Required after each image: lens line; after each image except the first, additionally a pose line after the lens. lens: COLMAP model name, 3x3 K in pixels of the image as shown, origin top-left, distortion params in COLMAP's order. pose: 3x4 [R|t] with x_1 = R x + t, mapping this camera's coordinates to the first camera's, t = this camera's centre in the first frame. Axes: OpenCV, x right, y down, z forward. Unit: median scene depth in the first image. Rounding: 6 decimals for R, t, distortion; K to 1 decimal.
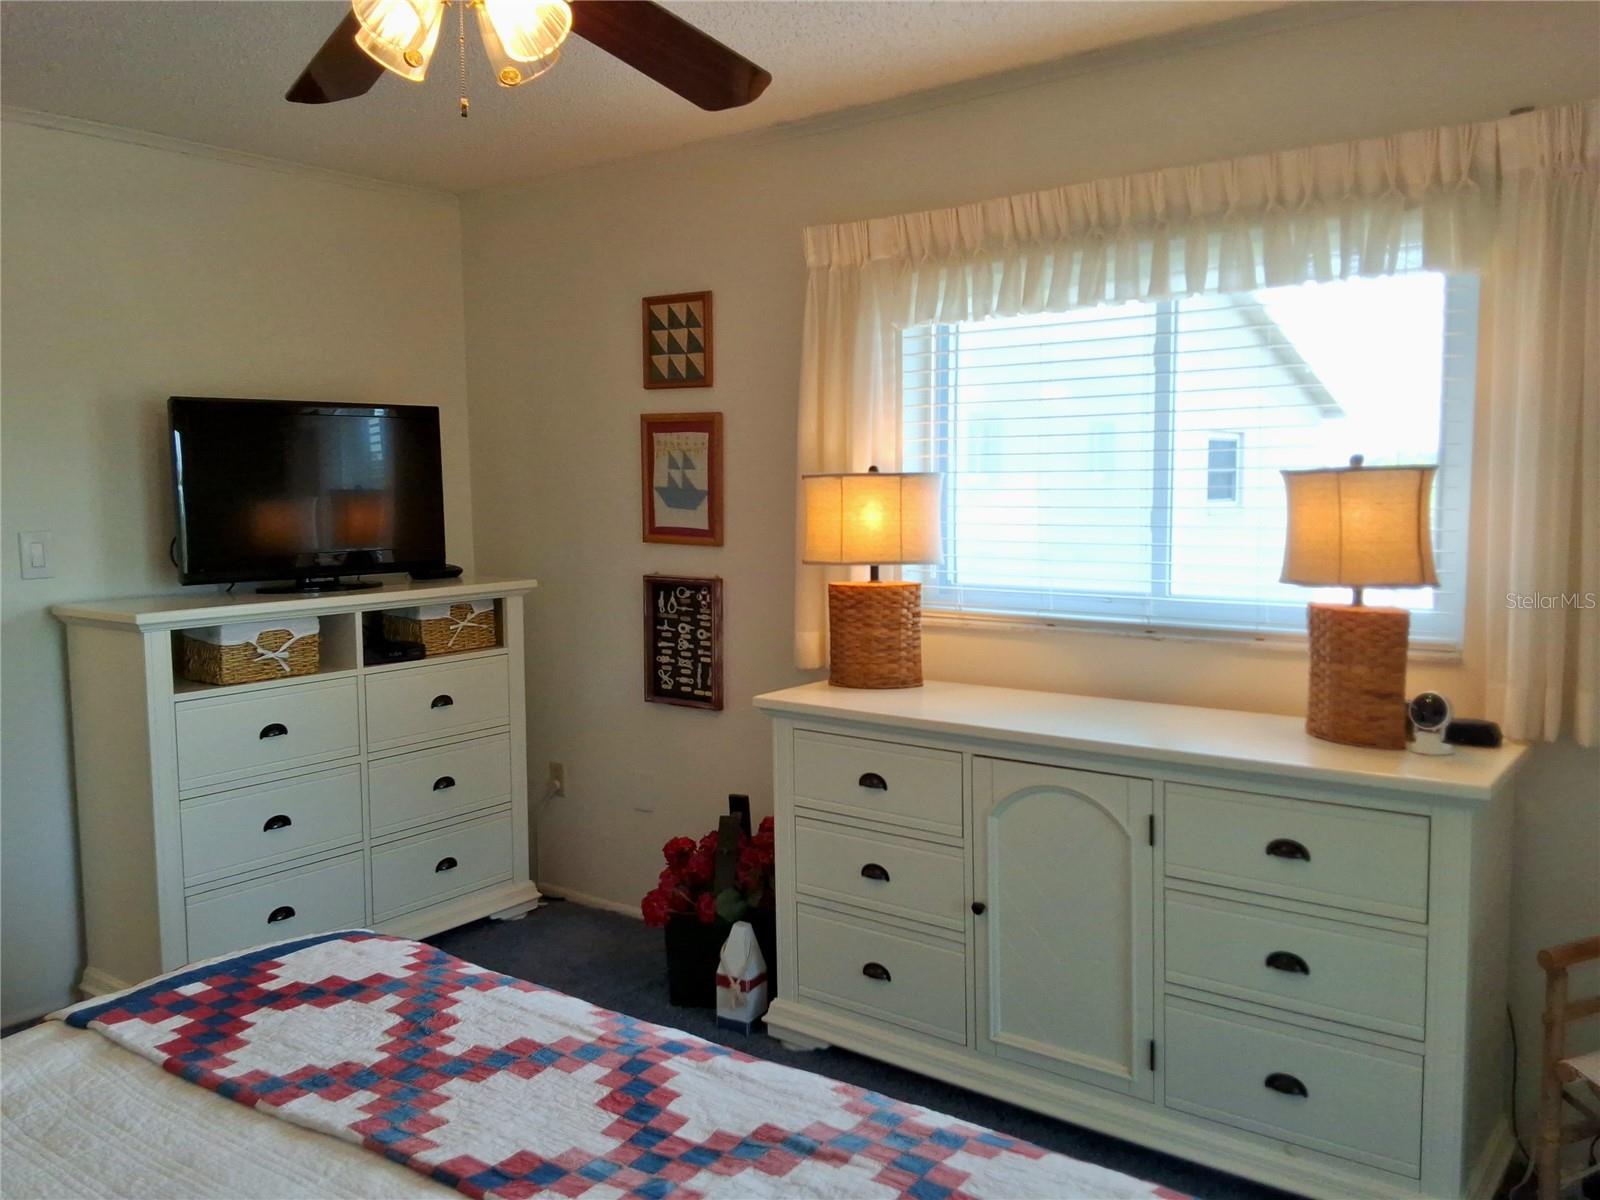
lens RADIAL K [[1286.6, 0, 798.4], [0, 1286.6, 596.0], [0, 0, 1]] dist [0.103619, -0.133915]
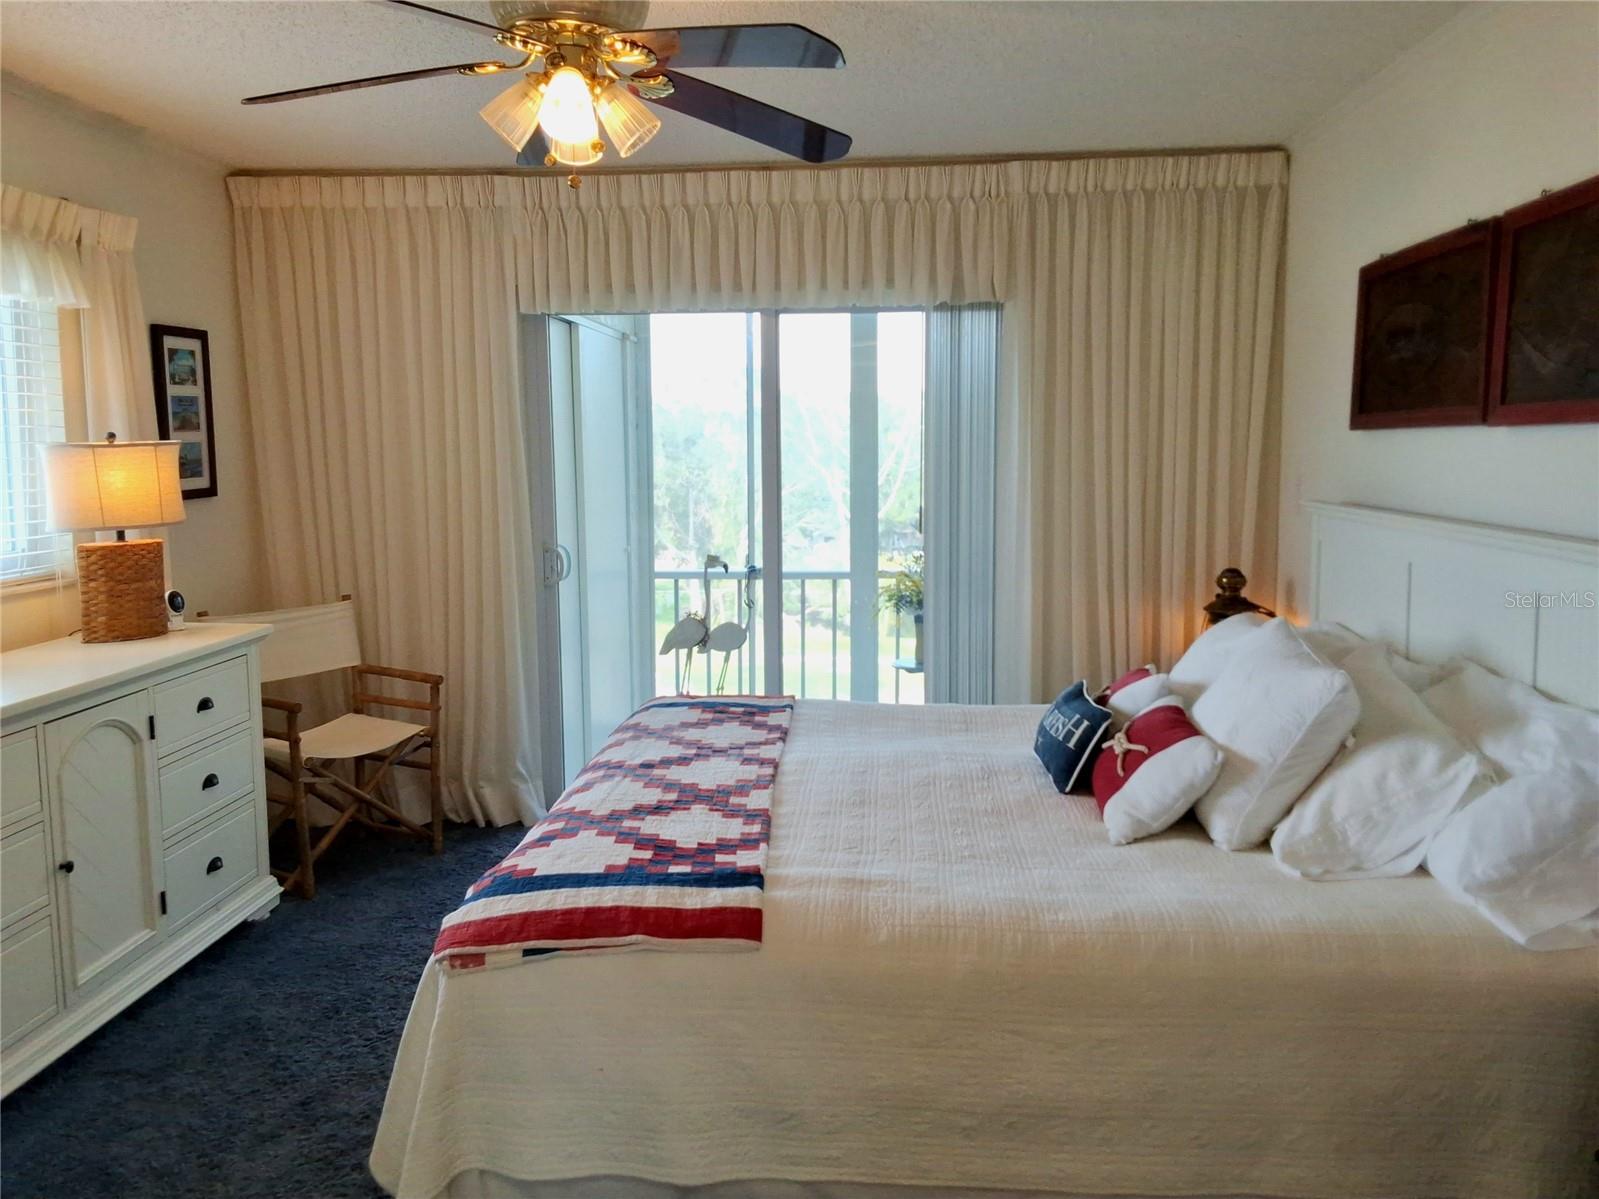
lens RADIAL K [[1285.8, 0, 799.7], [0, 1285.8, 600.8], [0, 0, 1]] dist [0.103619, -0.133915]
pose [[-0.559960, -0.081250, 0.824526, -1.164774], [0.085199, 0.984257, 0.154851, -0.087012], [-0.824128, 0.156960, -0.544222, 1.201237]]
